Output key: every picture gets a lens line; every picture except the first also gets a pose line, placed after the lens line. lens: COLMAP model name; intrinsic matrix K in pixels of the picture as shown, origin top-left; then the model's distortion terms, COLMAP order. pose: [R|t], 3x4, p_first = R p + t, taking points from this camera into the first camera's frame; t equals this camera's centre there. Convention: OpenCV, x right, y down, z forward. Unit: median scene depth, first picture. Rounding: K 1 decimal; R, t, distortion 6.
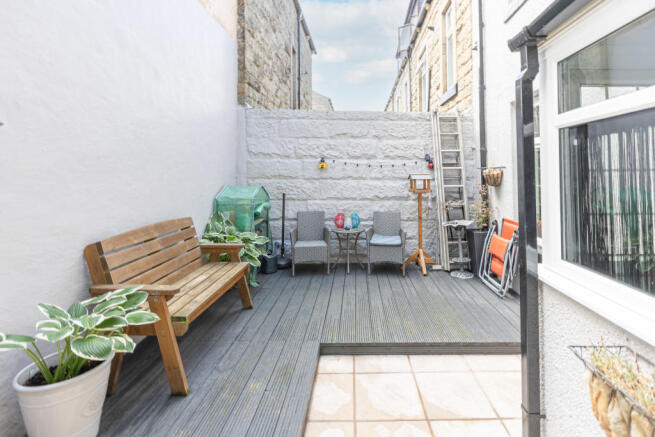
lens RADIAL K [[329.5, 0, 353.9], [0, 329.5, 164.0], [0, 0, 1]] dist [0.016484, -0.000104]
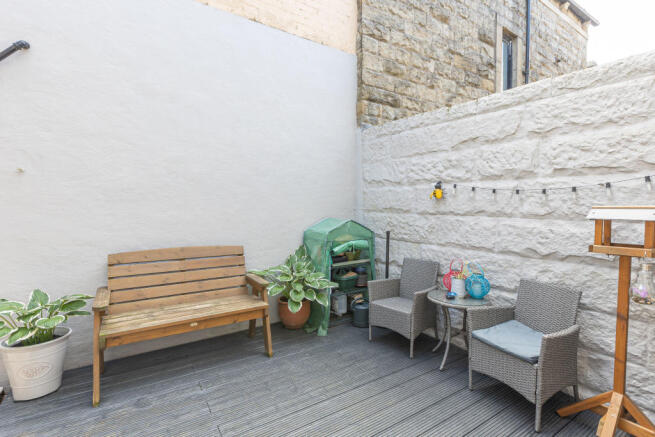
lens RADIAL K [[306.5, 0, 326.7], [0, 306.5, 219.8], [0, 0, 1]] dist [0.009421, -0.000064]
pose [[0.535891, 0.040806, -0.843301, 0.304504], [0.014923, 0.998217, 0.057785, 0.018417], [0.844156, -0.043552, 0.534326, 0.478631]]
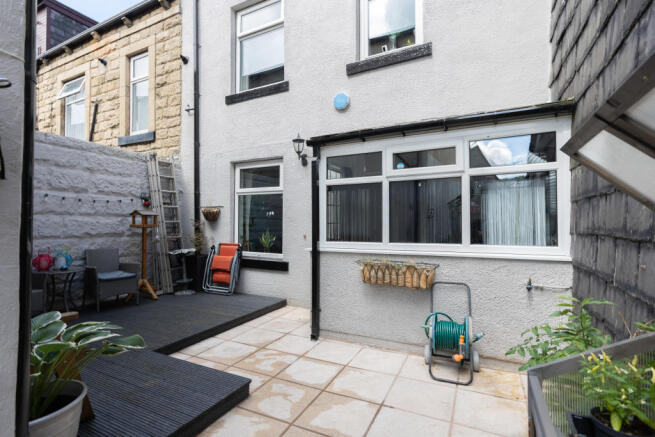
lens RADIAL K [[306.5, 0, 329.9], [0, 306.5, 215.4], [0, 0, 1]] dist [0.009421, -0.000064]
pose [[0.465148, 0.021234, 0.884978, -0.387311], [-0.028961, 0.999542, -0.008762, 0.035756], [-0.884759, -0.021554, 0.465550, -0.007745]]
